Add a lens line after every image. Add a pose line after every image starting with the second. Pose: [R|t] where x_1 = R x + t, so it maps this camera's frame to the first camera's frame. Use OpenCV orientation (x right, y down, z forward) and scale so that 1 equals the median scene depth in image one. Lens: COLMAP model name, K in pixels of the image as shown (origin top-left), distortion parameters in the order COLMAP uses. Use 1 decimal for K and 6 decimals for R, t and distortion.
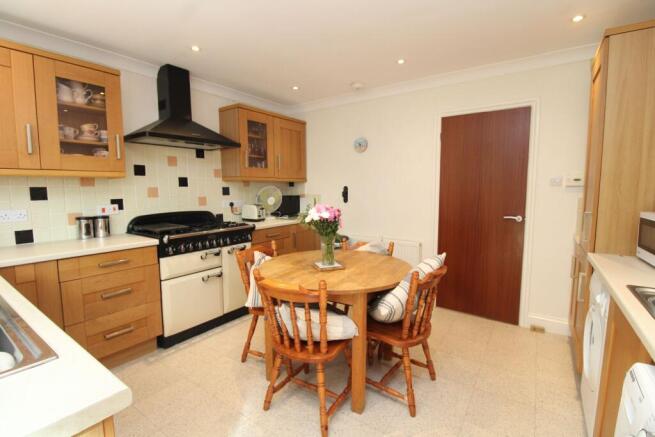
lens RADIAL K [[306.3, 0, 324.1], [0, 306.3, 209.8], [0, 0, 1]] dist [-0.001634, -0.000395]
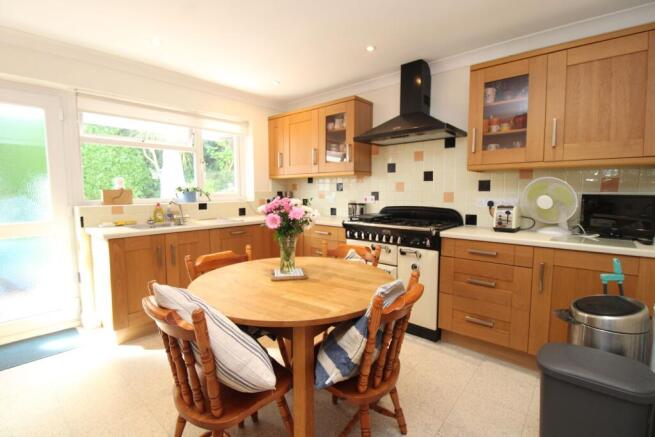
lens RADIAL K [[306.3, 0, 324.1], [0, 306.3, 209.8], [0, 0, 1]] dist [-0.001634, -0.000395]
pose [[-0.102027, 0.085770, -0.991077, 0.578040], [-0.053719, 0.994347, 0.091583, -0.060227], [0.993330, 0.062584, -0.096843, 0.831464]]
